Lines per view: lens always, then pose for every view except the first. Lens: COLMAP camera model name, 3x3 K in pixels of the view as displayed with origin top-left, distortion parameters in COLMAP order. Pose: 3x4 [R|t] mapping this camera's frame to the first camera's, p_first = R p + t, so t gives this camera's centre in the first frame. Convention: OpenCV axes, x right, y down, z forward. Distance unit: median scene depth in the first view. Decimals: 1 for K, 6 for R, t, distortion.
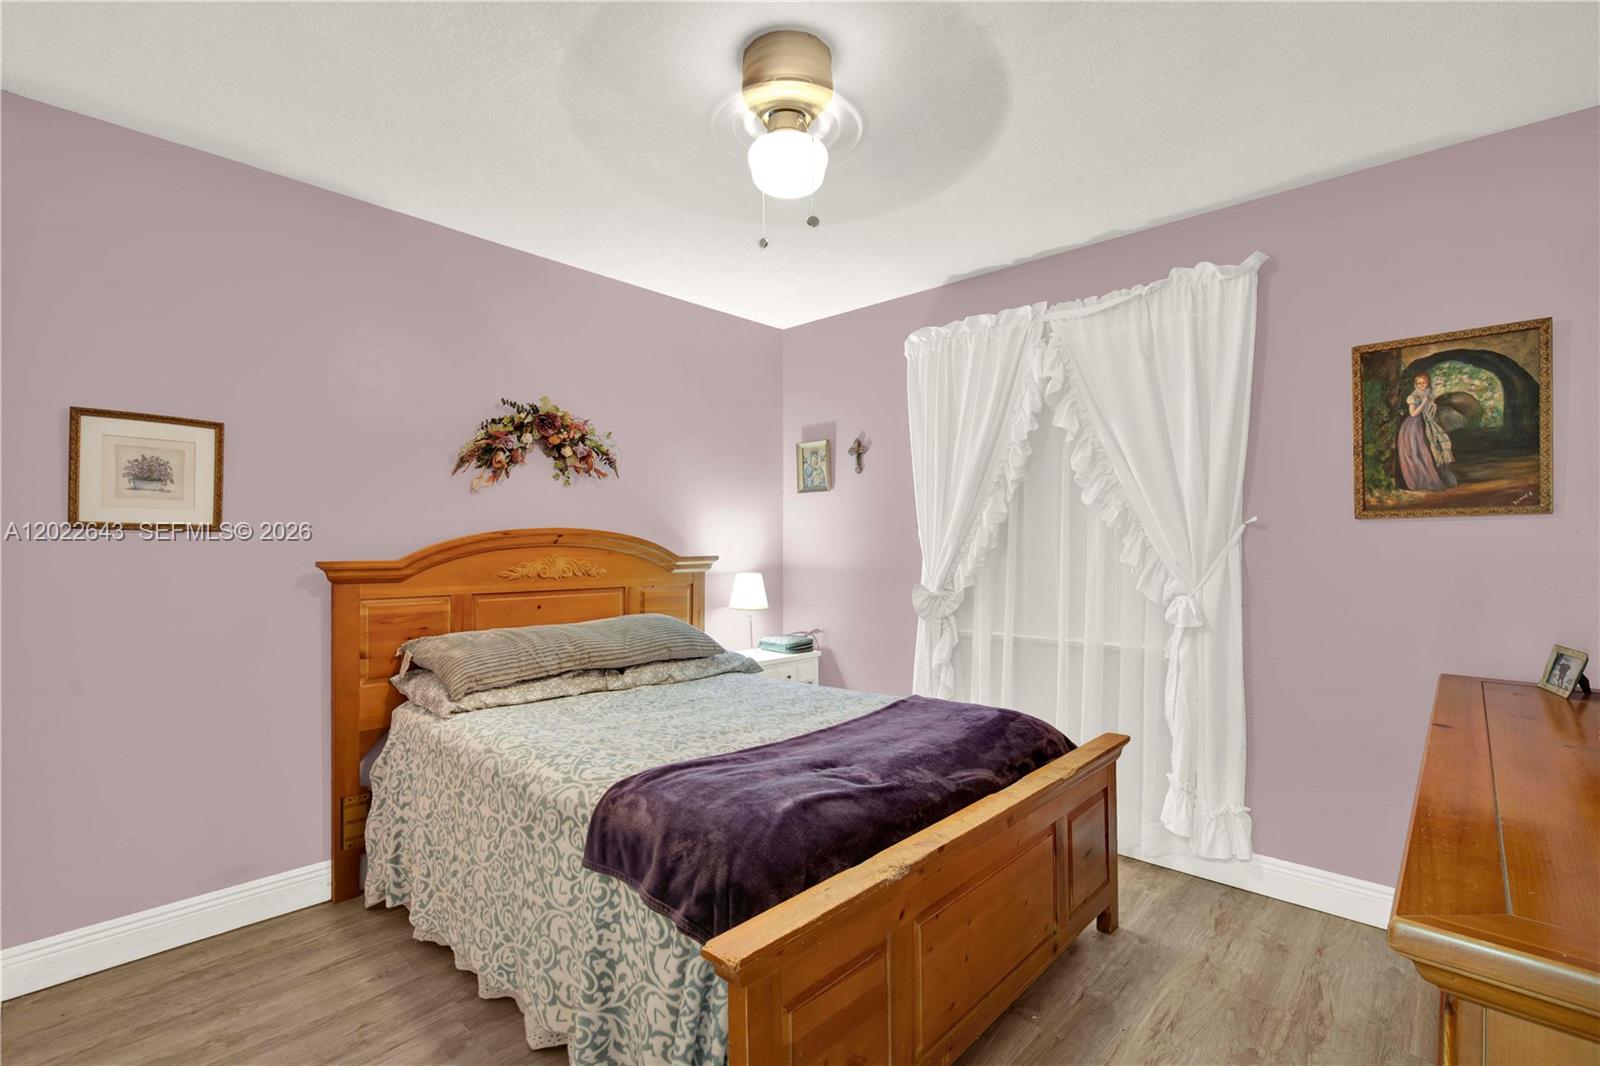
lens RADIAL K [[709.7, 0, 801.0], [0, 709.7, 531.4], [0, 0, 1]] dist [-0.008780, 0.000359]
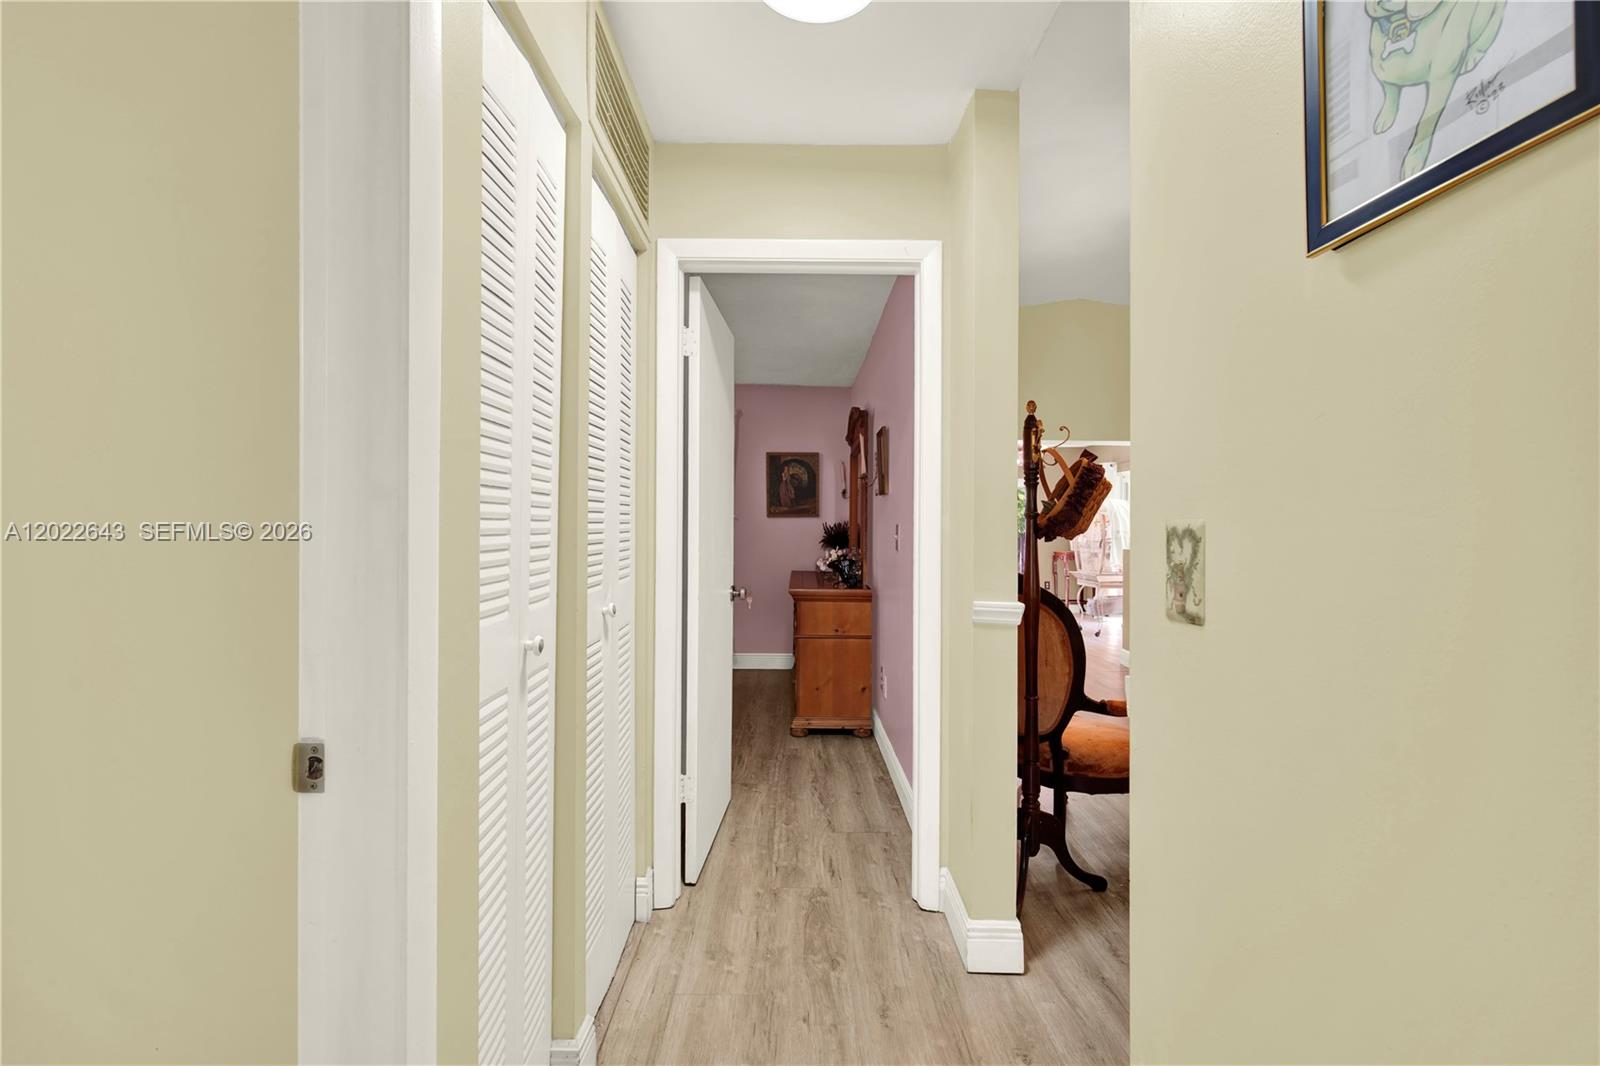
lens RADIAL K [[709.7, 0, 800.9], [0, 709.7, 526.6], [0, 0, 1]] dist [-0.008780, 0.000359]
pose [[0.735937, -0.002969, 0.677044, -0.977099], [-0.001180, 0.999983, 0.005668, 0.001615], [-0.677049, -0.004970, 0.735921, -1.105154]]
